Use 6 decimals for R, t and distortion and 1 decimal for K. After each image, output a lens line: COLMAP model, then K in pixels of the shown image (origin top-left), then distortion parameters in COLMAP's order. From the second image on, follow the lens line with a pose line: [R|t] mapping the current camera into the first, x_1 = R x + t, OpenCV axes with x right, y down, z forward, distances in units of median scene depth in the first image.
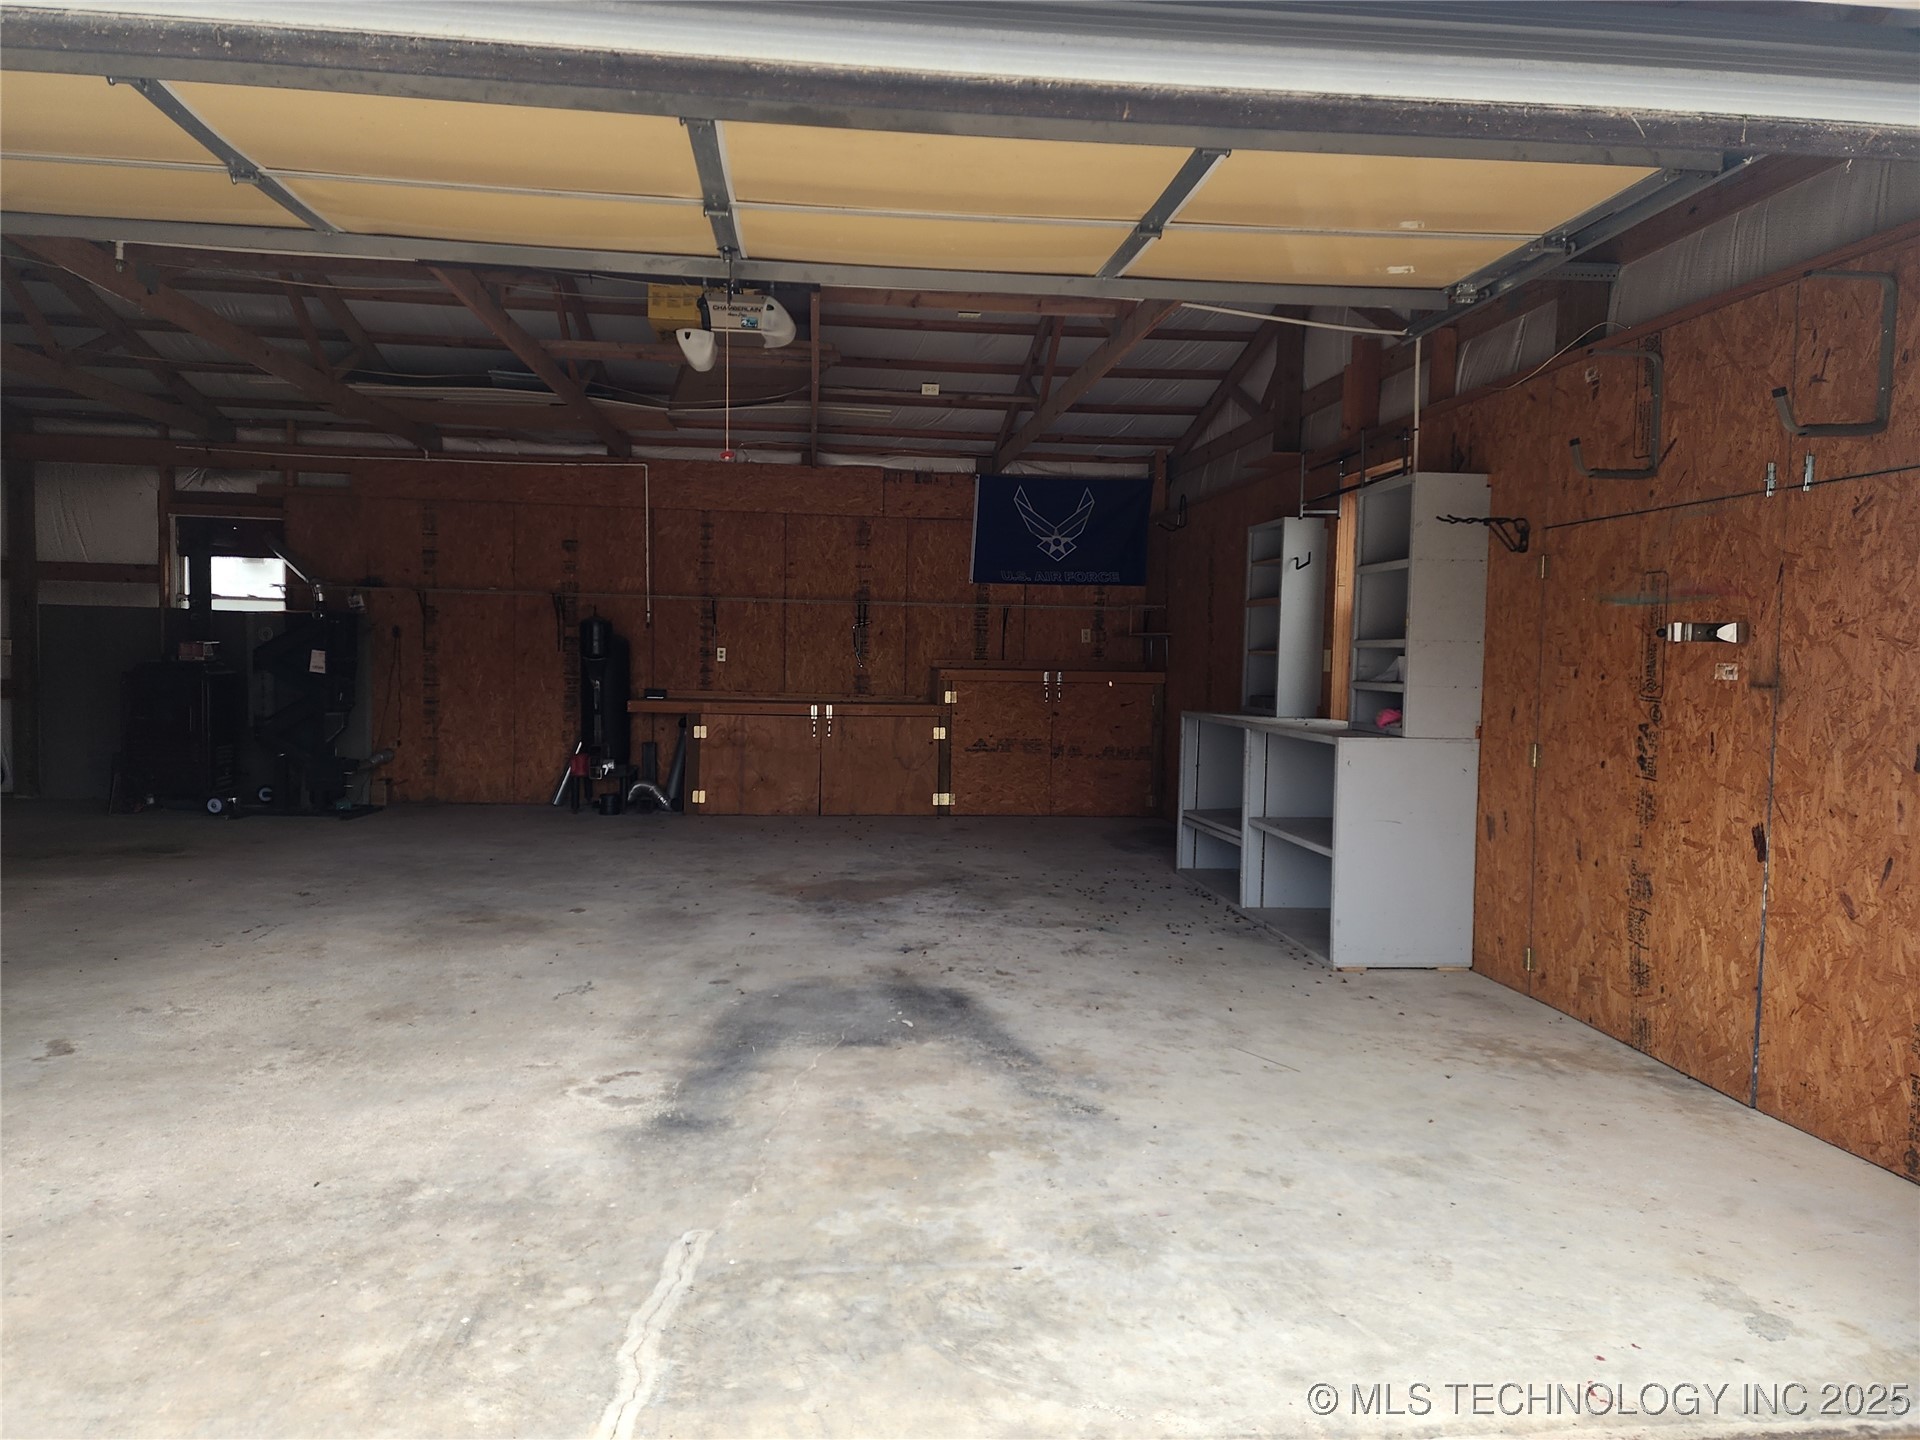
lens RADIAL K [[1280.4, 0, 949.9], [0, 1280.4, 725.4], [0, 0, 1]] dist [0.091223, -0.084338]
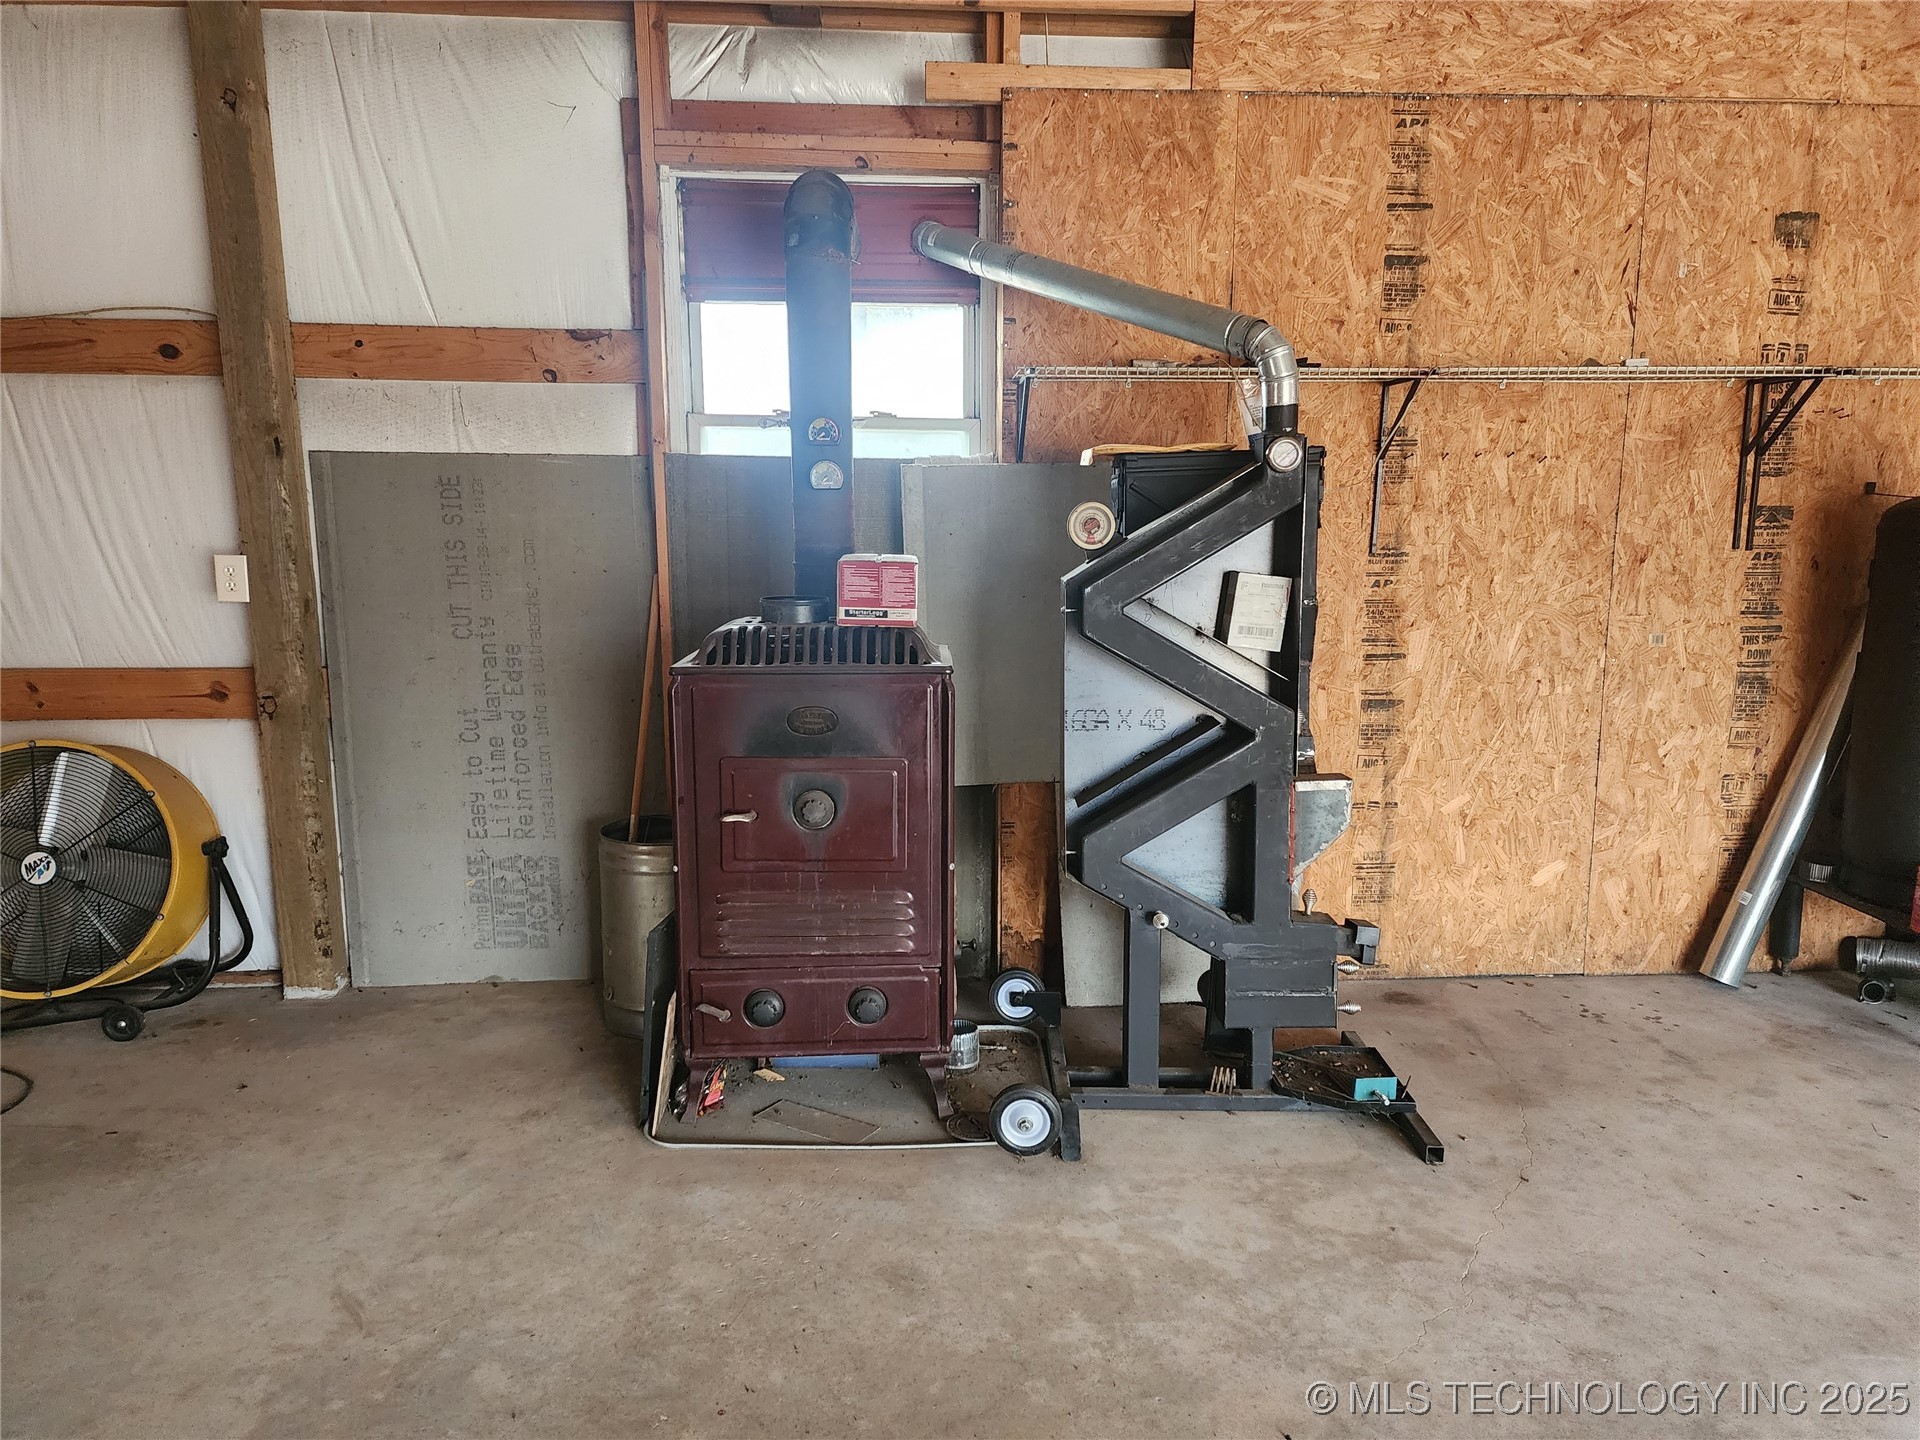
lens RADIAL K [[1280.4, 0, 949.9], [0, 1280.4, 725.4], [0, 0, 1]] dist [0.091223, -0.084338]
pose [[0.999127, -0.014702, -0.039114, -0.505360], [0.019602, 0.991581, 0.127998, -0.059976], [0.036903, -0.128653, 0.991003, 0.643826]]
